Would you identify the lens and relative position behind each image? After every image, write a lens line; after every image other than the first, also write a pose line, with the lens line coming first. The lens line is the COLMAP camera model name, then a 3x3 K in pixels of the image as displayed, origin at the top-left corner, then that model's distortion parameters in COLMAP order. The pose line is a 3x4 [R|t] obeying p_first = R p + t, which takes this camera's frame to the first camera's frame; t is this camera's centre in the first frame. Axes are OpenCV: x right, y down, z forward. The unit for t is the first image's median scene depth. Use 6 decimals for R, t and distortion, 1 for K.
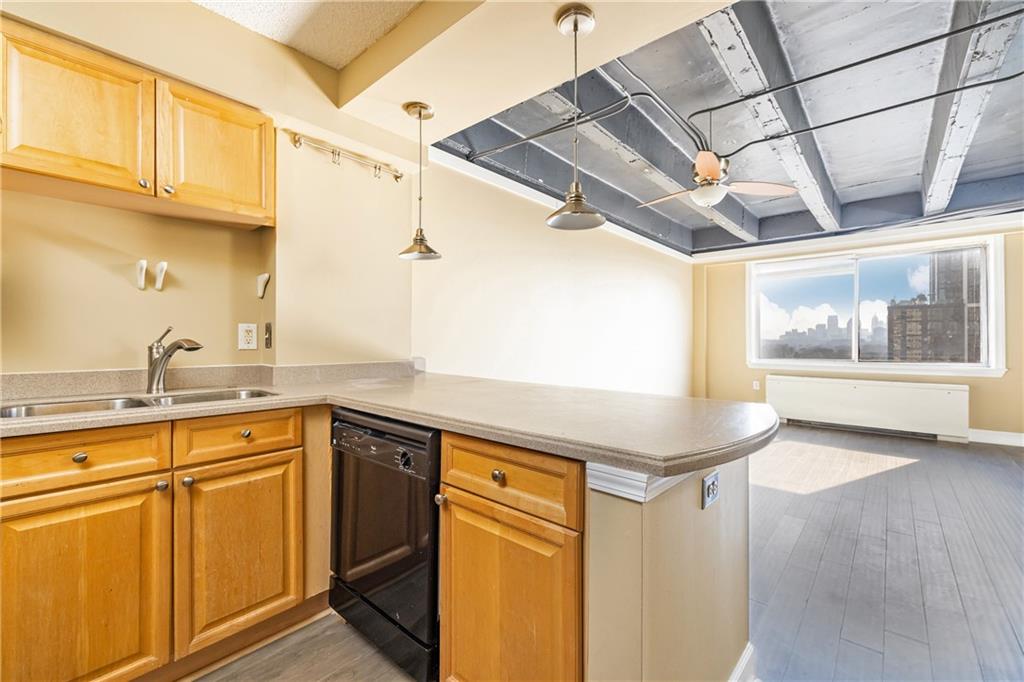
lens RADIAL K [[429.7, 0, 509.9], [0, 429.7, 337.8], [0, 0, 1]] dist [0.000274, 0.000329]
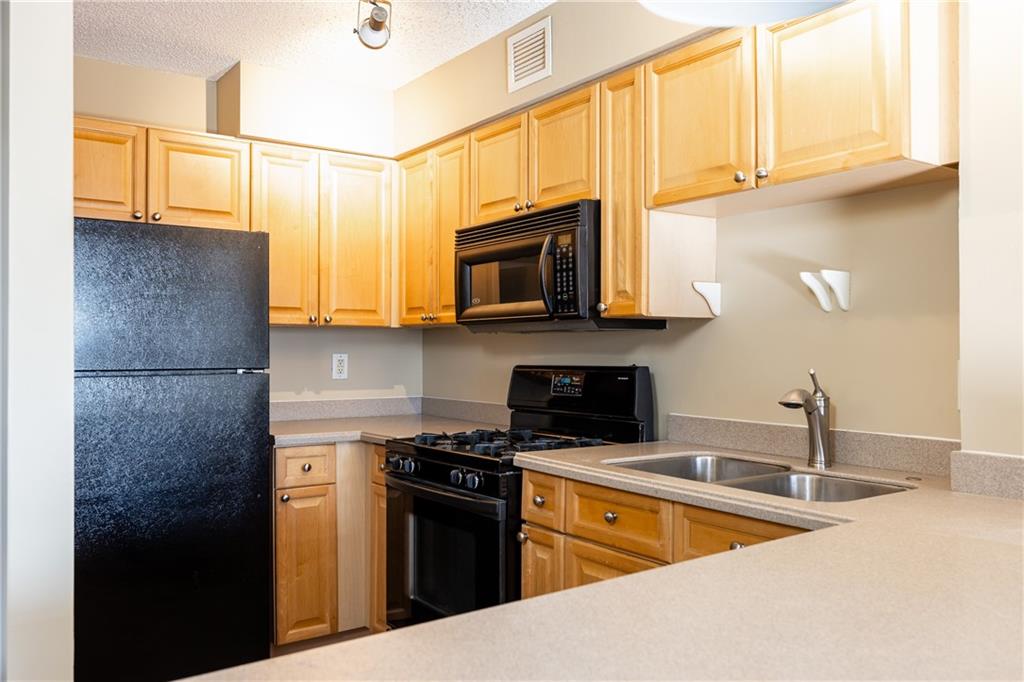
lens RADIAL K [[816.4, 0, 512.0], [0, 816.4, 341.0], [0, 0, 1]] dist [-0.002532, 0.001407]
pose [[-0.226663, -0.009690, -0.973925, 0.447331], [0.004021, 0.999933, -0.010884, -0.047791], [0.973965, -0.006383, -0.226609, 0.702725]]
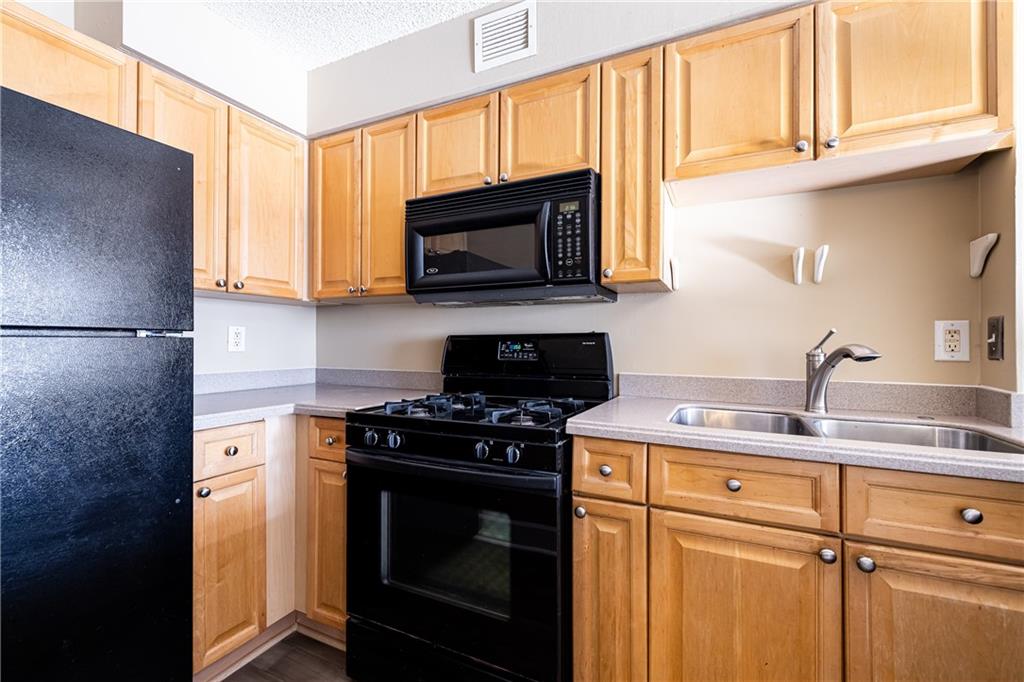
lens RADIAL K [[435.3, 0, 515.9], [0, 435.3, 340.6], [0, 0, 1]] dist [0.000364, 0.000117]
pose [[0.281895, -0.005517, -0.959429, -0.177871], [0.000396, 0.999984, -0.005634, 0.000458], [0.959445, 0.001208, 0.281893, 0.206678]]
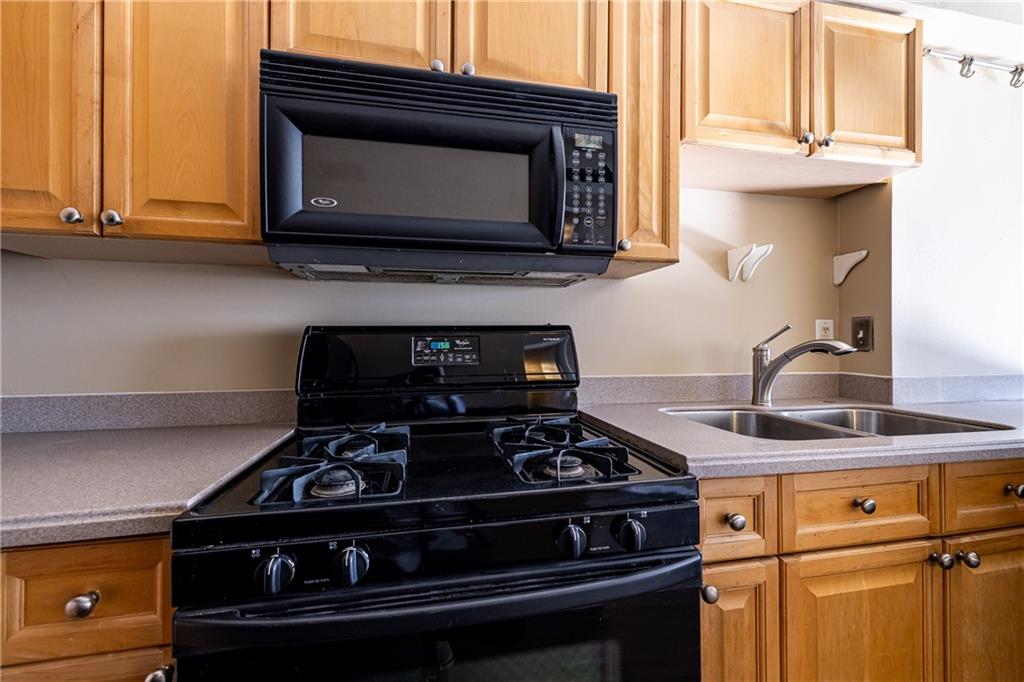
lens RADIAL K [[429.7, 0, 509.9], [0, 429.7, 337.8], [0, 0, 1]] dist [0.000274, 0.000329]
pose [[0.808261, -0.003580, -0.588814, -0.622543], [0.002979, 0.999994, -0.001991, 0.000074], [0.588817, -0.000144, 0.808266, 0.045762]]
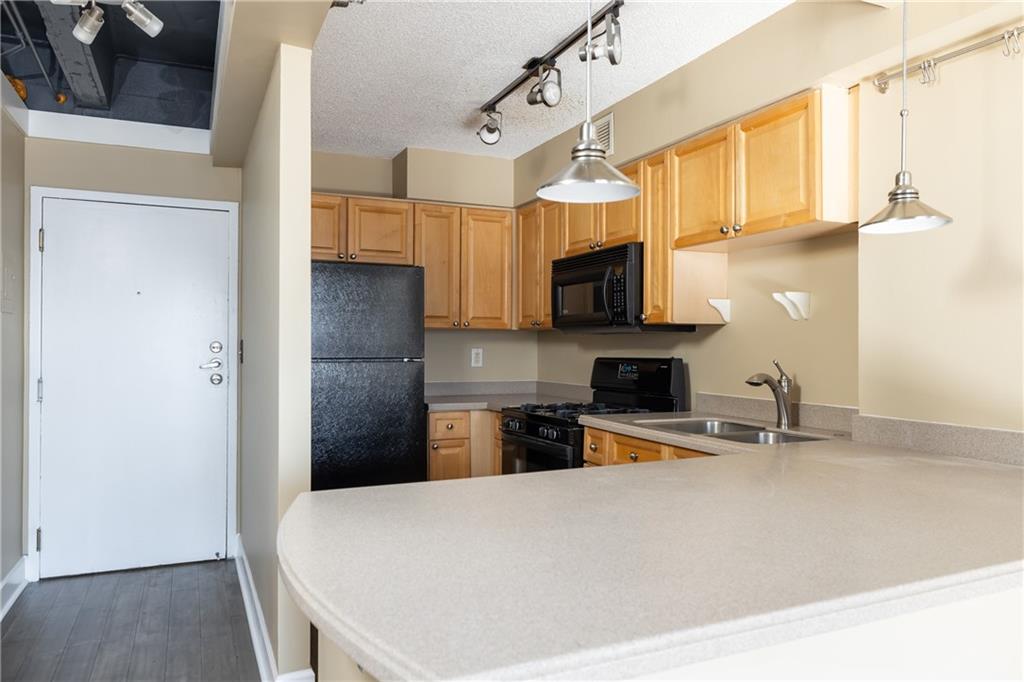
lens RADIAL K [[716.2, 0, 512.0], [0, 716.2, 341.0], [0, 0, 1]] dist [0.000775, 0.000097]
pose [[-0.407582, -0.007738, -0.913136, 0.766473], [-0.000372, 0.999965, -0.008308, -0.046061], [0.913168, -0.003046, -0.407571, 0.936955]]
